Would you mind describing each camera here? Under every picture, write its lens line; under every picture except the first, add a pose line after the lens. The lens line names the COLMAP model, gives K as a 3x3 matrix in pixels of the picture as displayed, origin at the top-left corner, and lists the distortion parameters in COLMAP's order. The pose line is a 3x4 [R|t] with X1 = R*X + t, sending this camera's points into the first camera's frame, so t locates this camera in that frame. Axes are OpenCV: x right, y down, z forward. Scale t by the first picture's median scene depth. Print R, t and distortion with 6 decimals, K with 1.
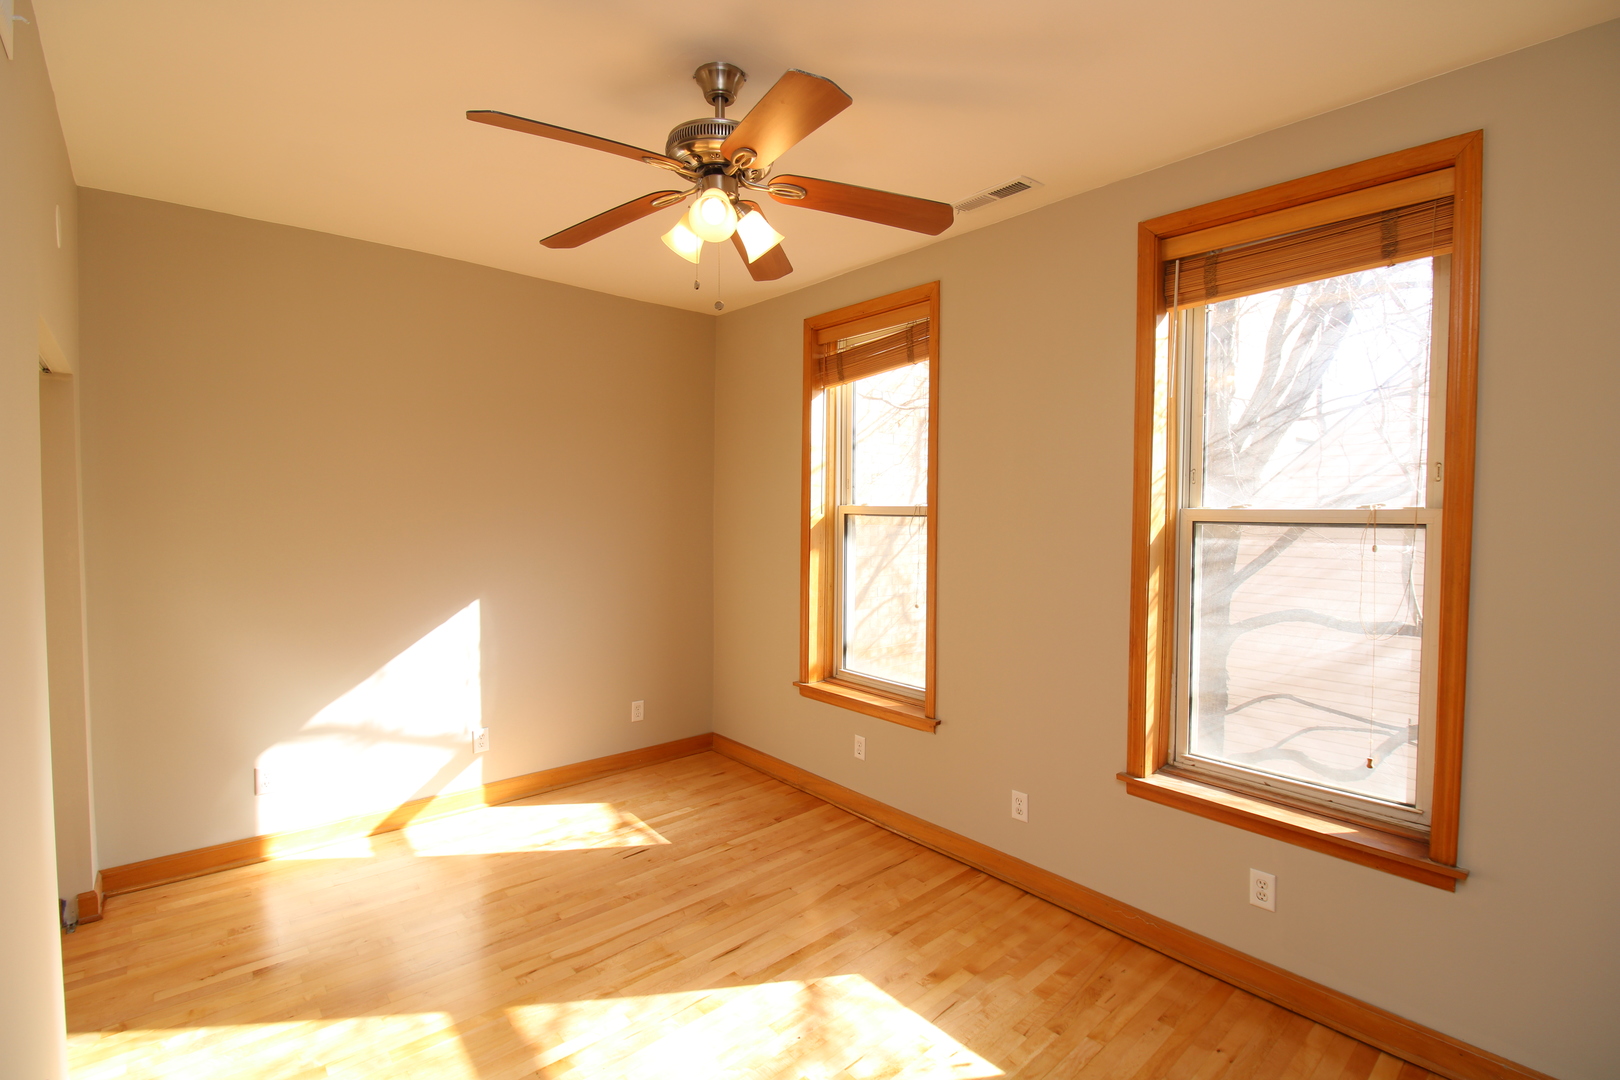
lens RADIAL K [[768.3, 0, 813.3], [0, 768.3, 531.7], [0, 0, 1]] dist [-0.035814, -0.000167]
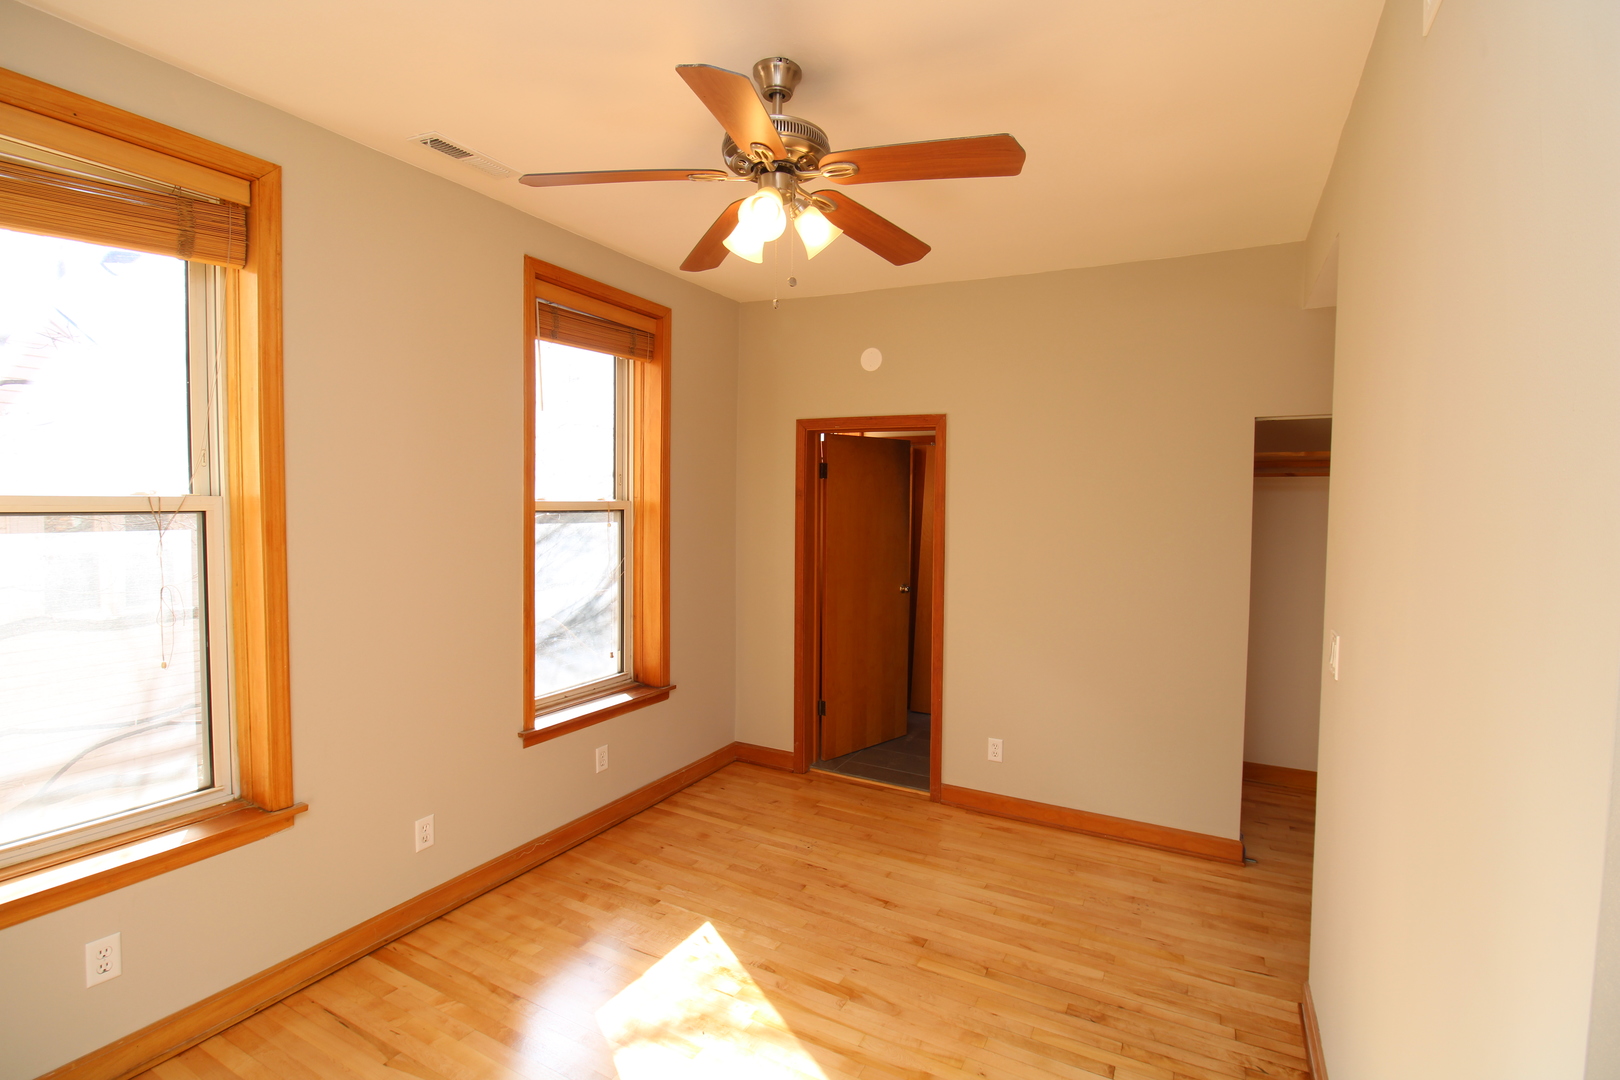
lens RADIAL K [[777.5, 0, 810.0], [0, 777.5, 540.0], [0, 0, 1]] dist [0.001601, 0.000085]
pose [[-0.386840, -0.047126, 0.920942, -0.828047], [0.025391, 0.997770, 0.061723, -0.032000], [-0.921797, 0.047260, -0.384780, 1.038388]]
